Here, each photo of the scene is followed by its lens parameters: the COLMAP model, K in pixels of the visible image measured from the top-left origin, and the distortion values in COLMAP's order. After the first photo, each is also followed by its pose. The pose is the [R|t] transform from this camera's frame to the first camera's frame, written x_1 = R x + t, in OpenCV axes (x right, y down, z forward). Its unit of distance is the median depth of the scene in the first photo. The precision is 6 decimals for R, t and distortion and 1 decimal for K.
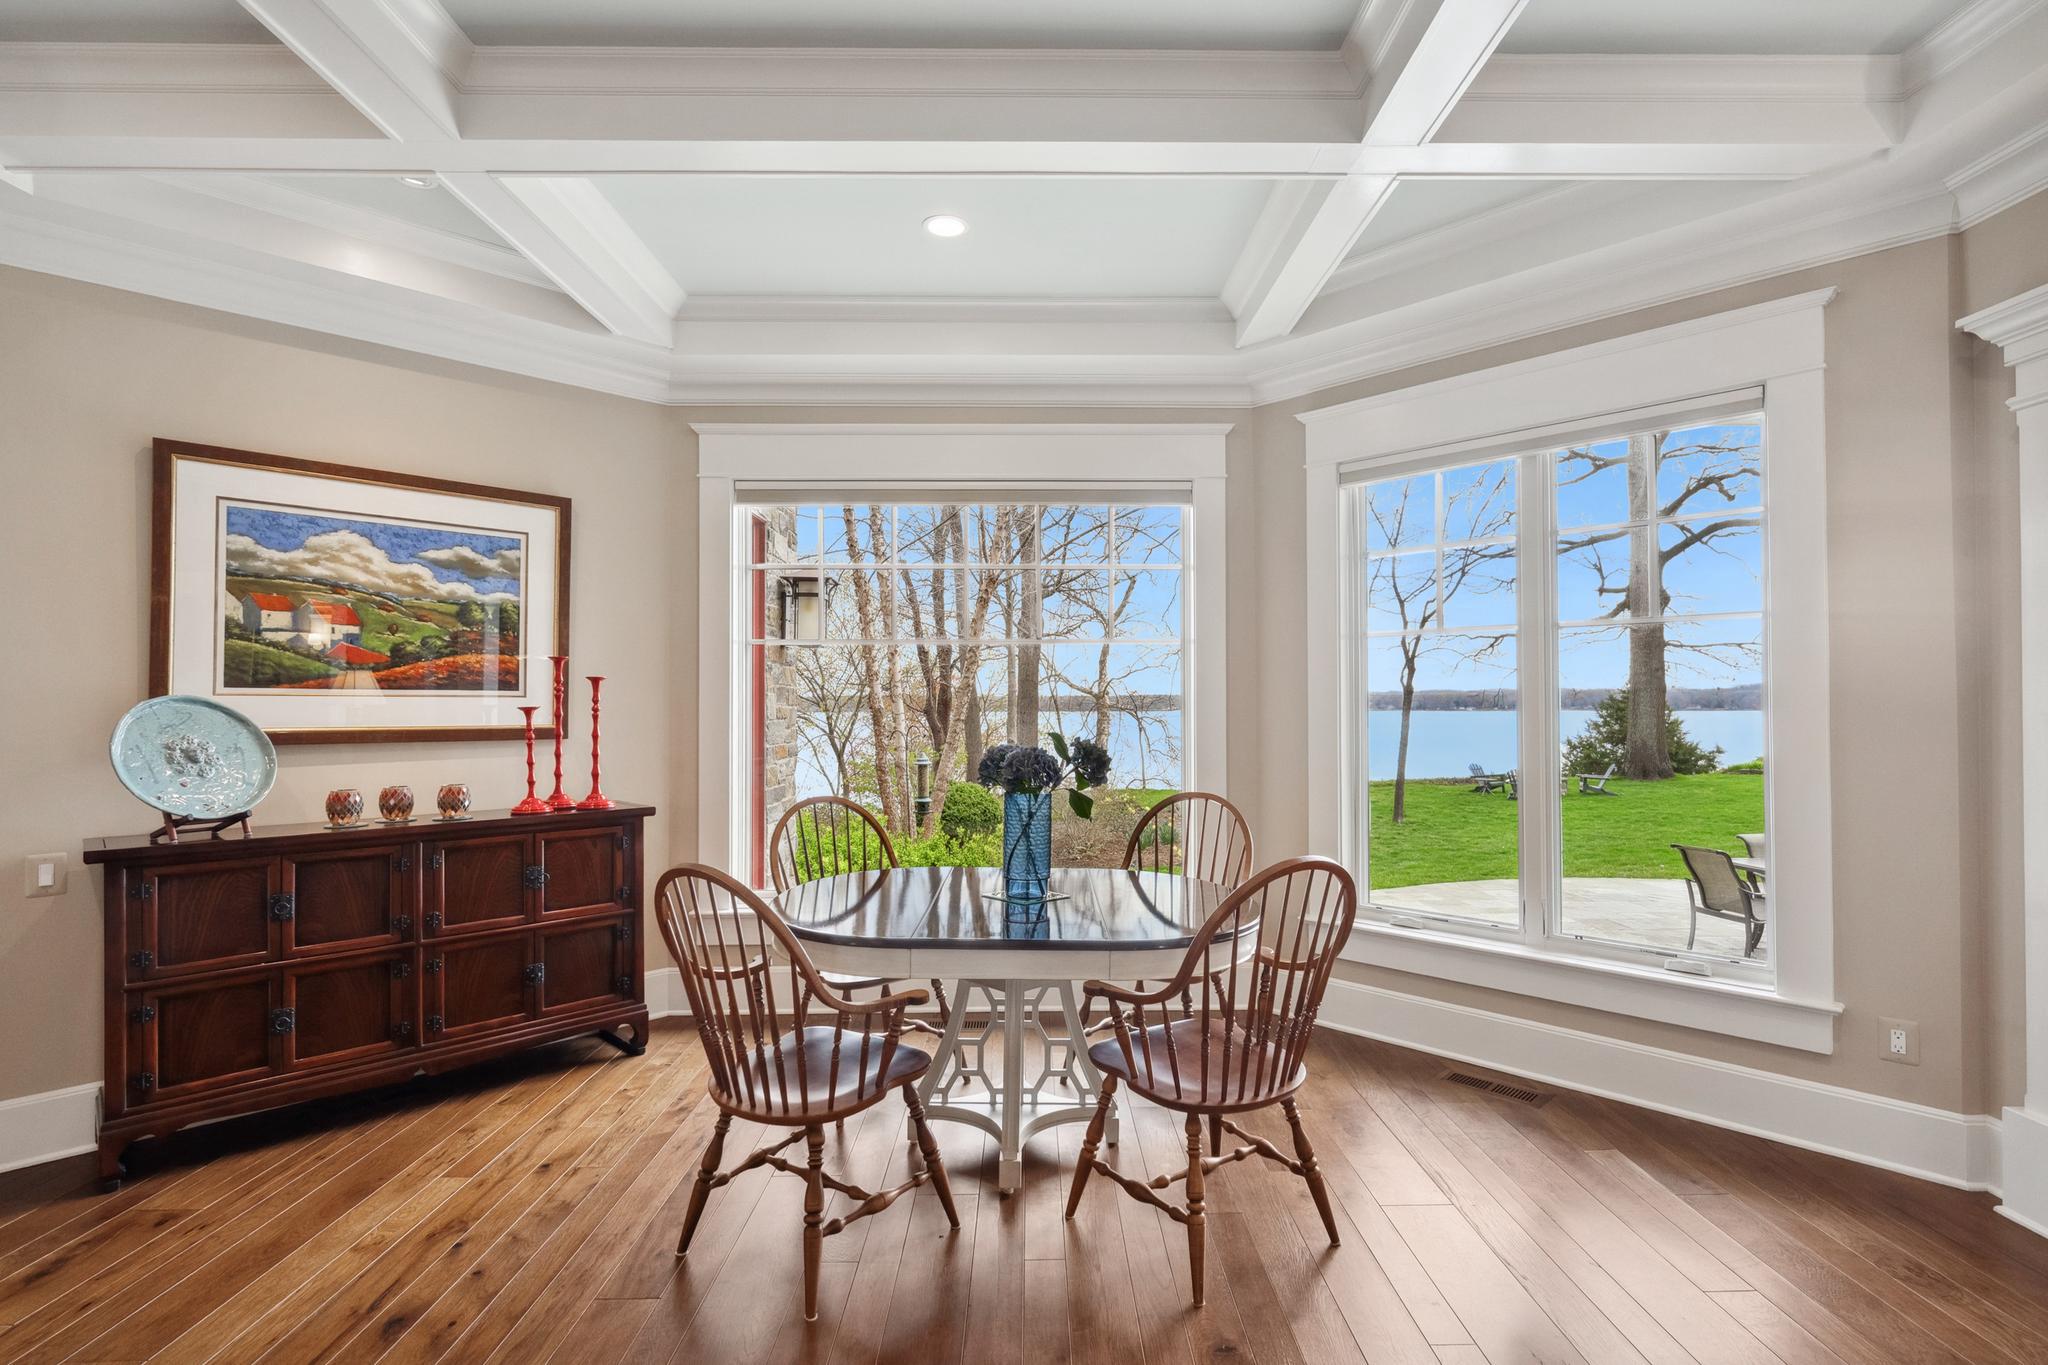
lens RADIAL K [[972.2, 0, 1044.9], [0, 972.2, 696.3], [0, 0, 1]] dist [-0.004911, 0.000759]
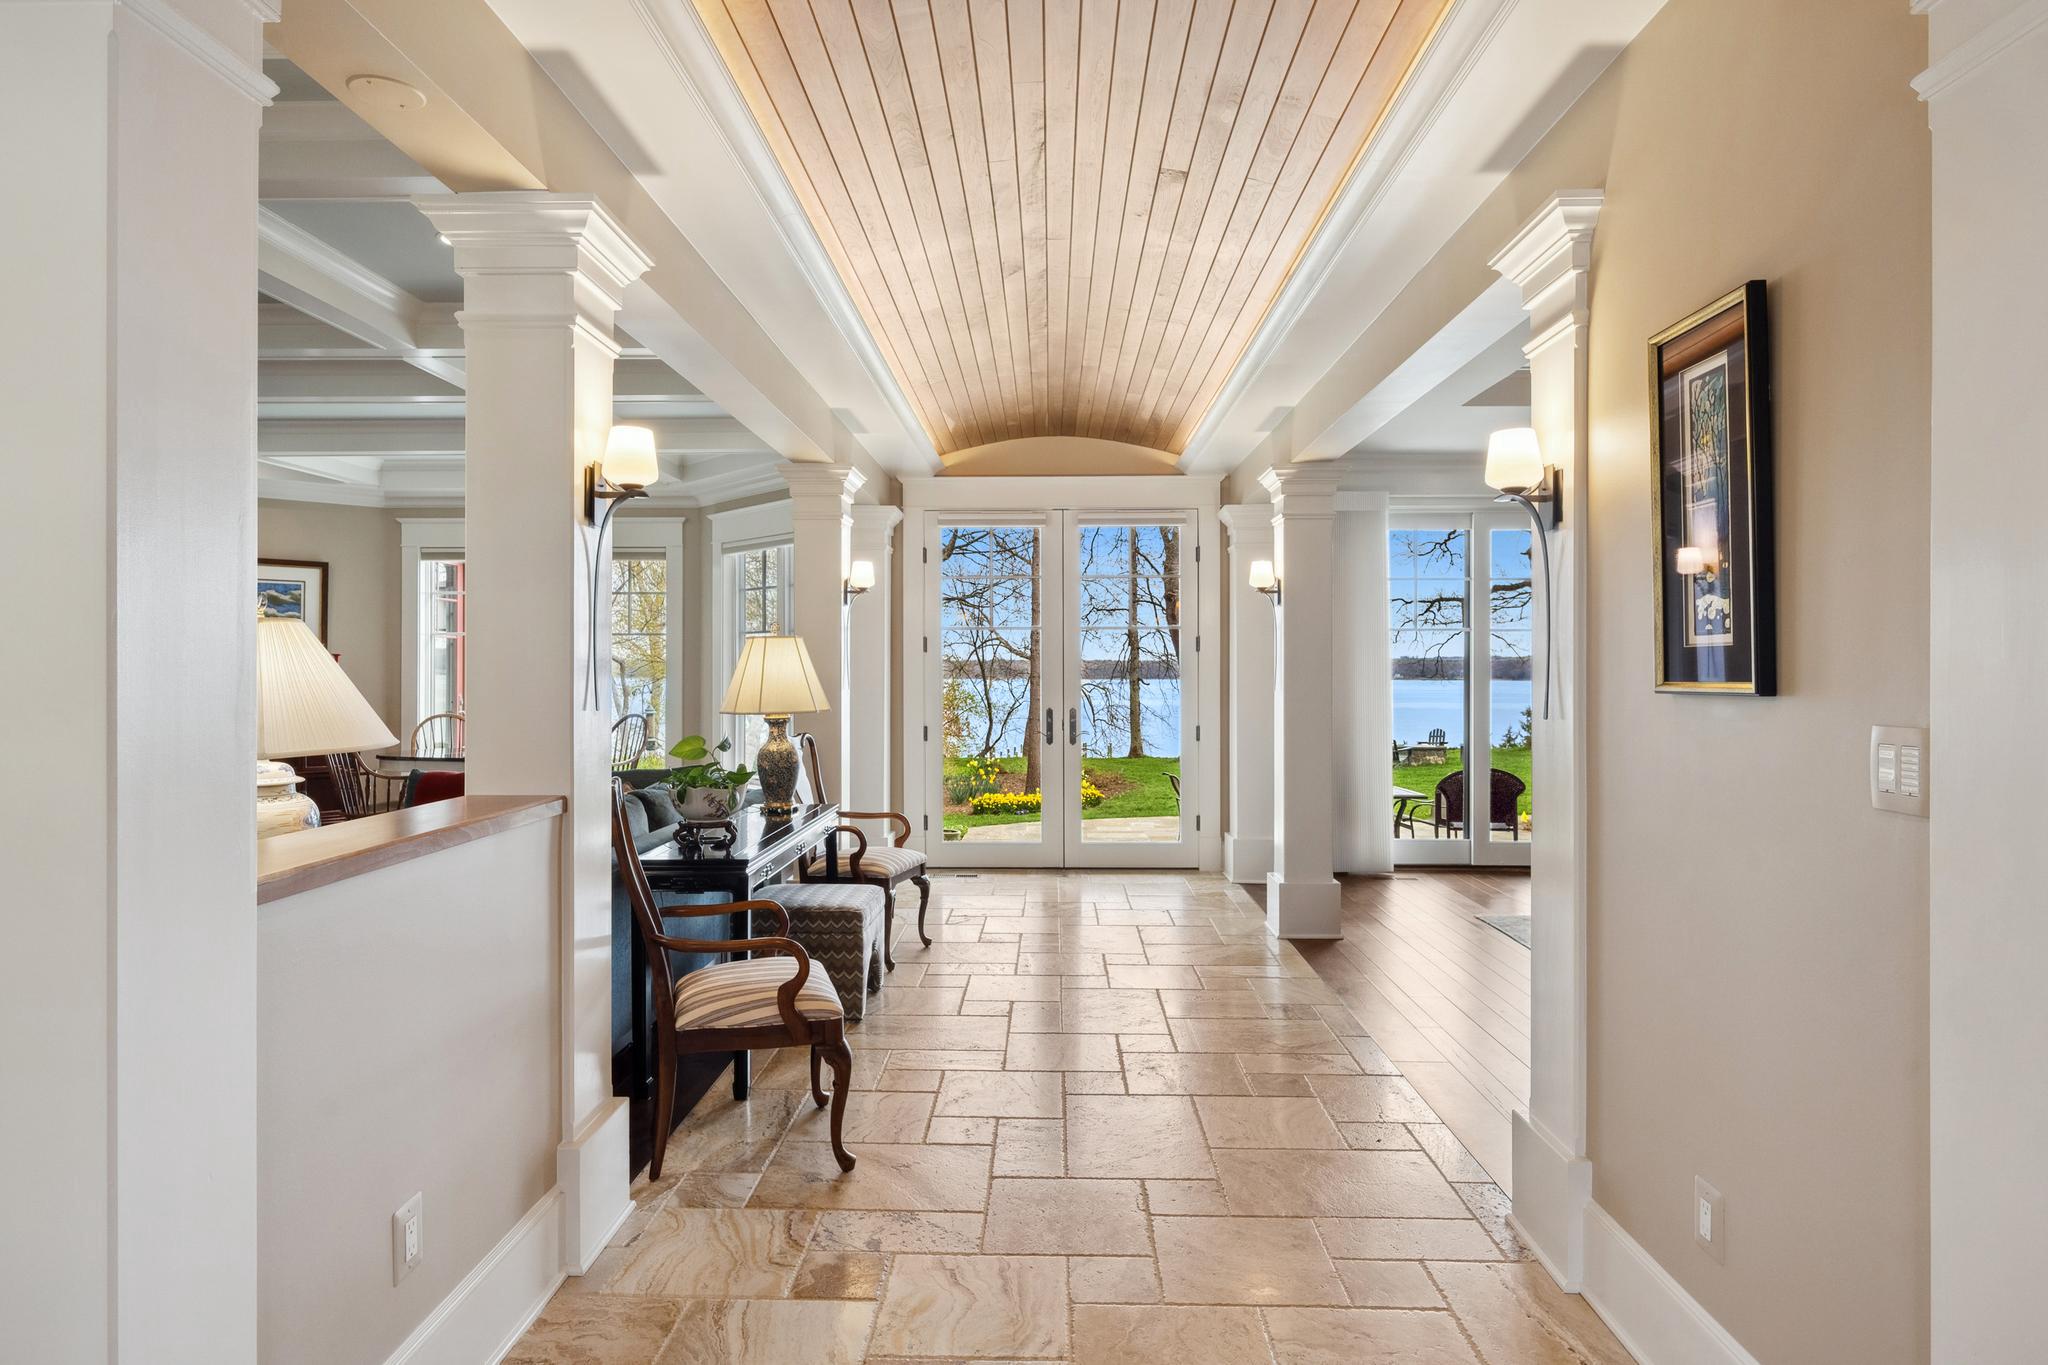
lens RADIAL K [[1129.0, 0, 1030.9], [0, 1129.0, 674.2], [0, 0, 1]] dist [-0.018222, -0.000493]
pose [[0.999503, 0.005581, -0.031014, 1.099542], [-0.005221, 0.999918, 0.011697, -0.013077], [0.031077, -0.011530, 0.999451, -1.340268]]
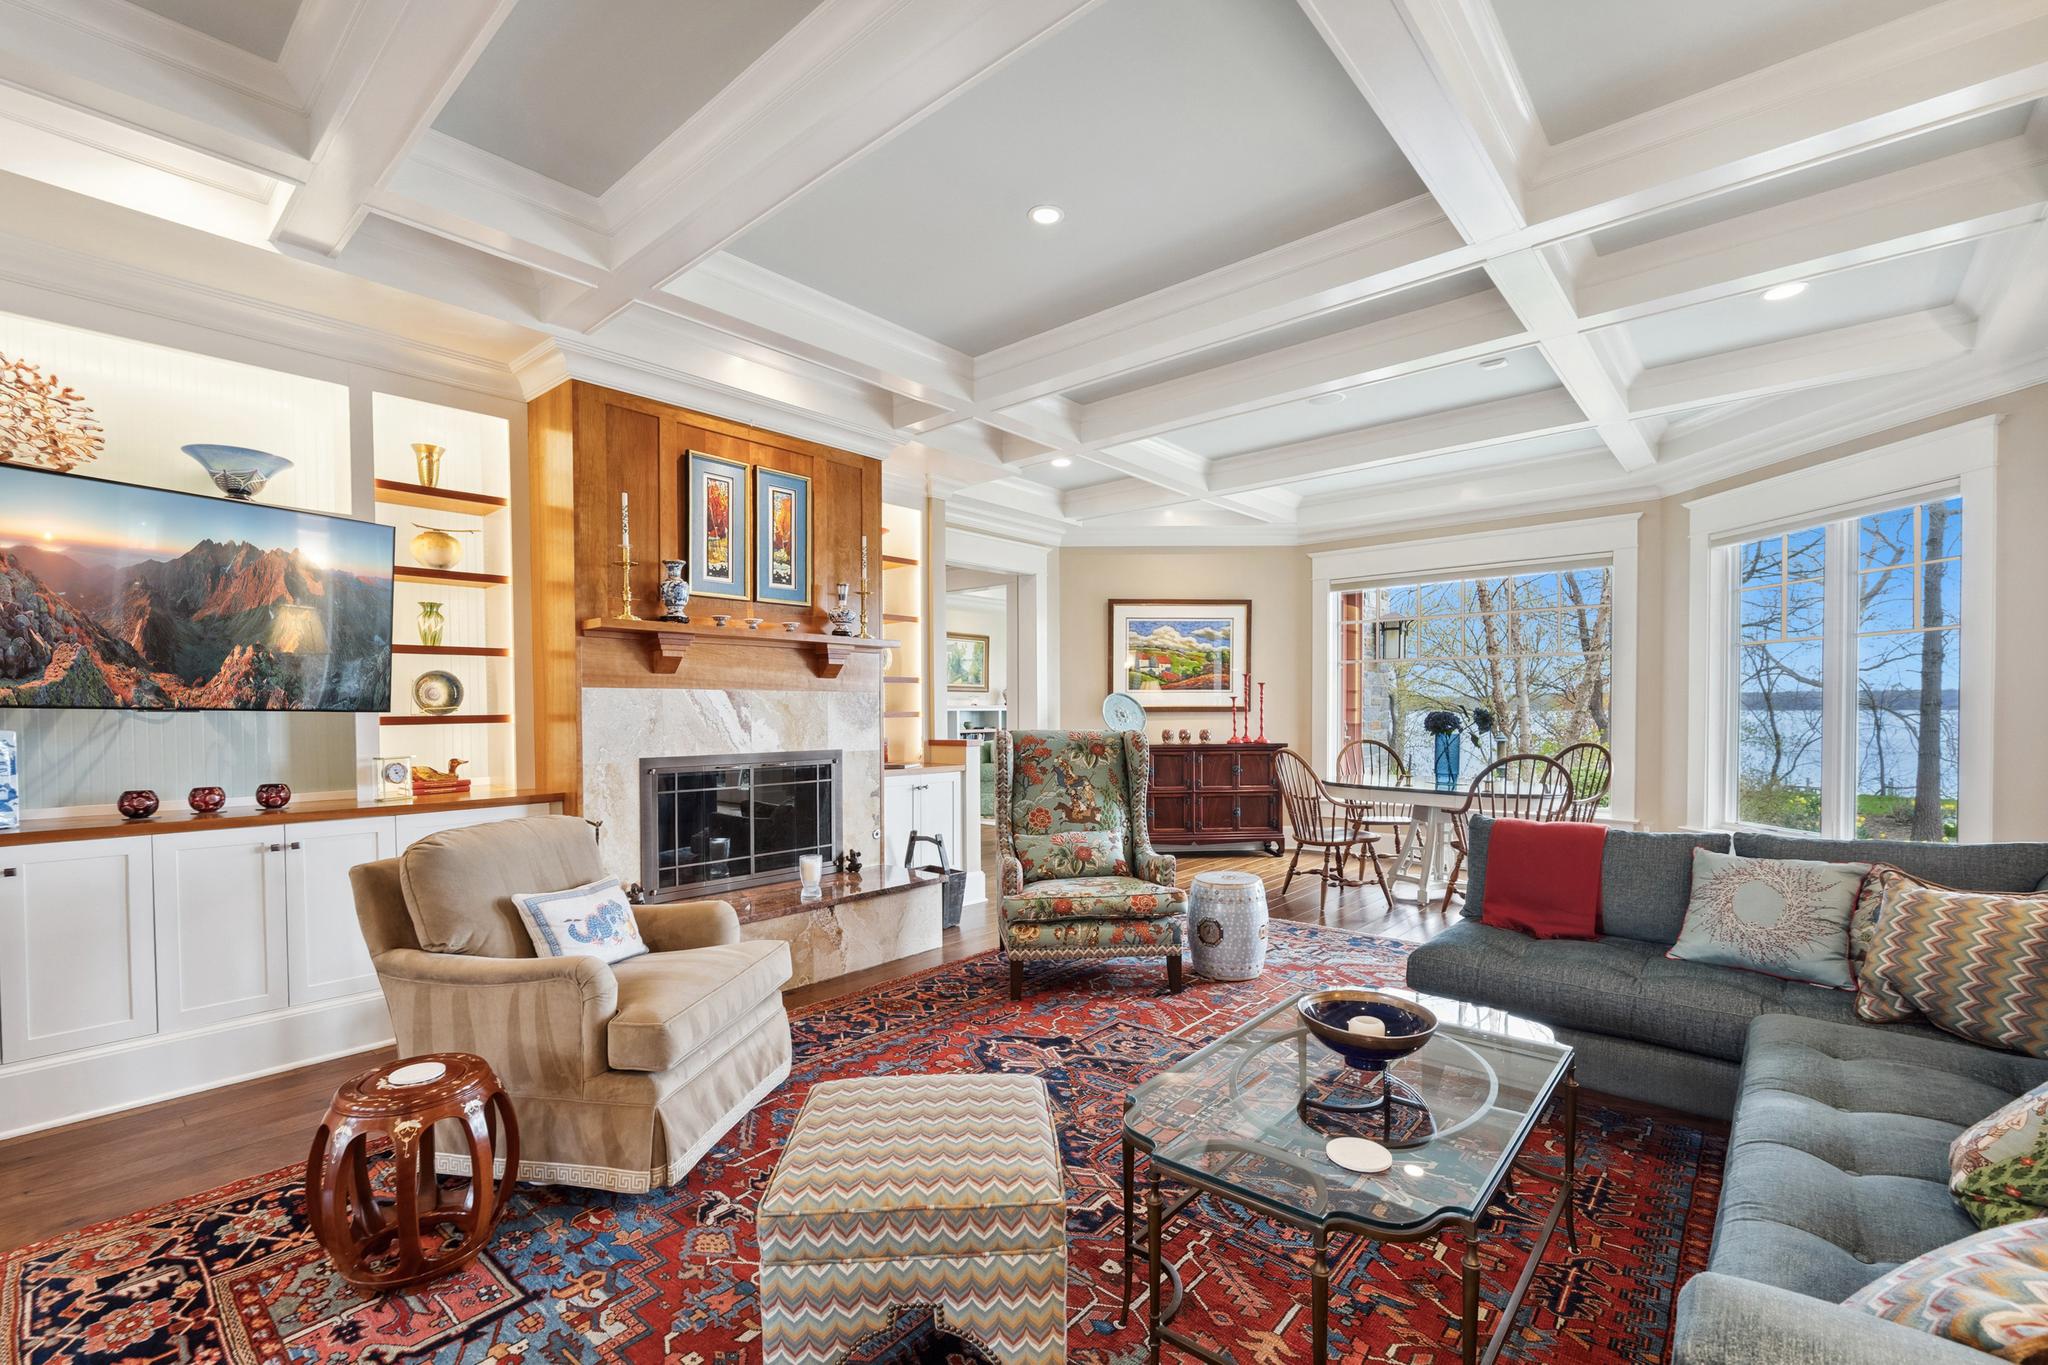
lens RADIAL K [[881.0, 0, 1022.1], [0, 881.0, 724.2], [0, 0, 1]] dist [0.000432, 0.000311]
pose [[0.740989, 0.011776, -0.671413, 0.489852], [0.009759, 0.999552, 0.028301, 0.012015], [0.671446, -0.027524, 0.740542, -0.866497]]
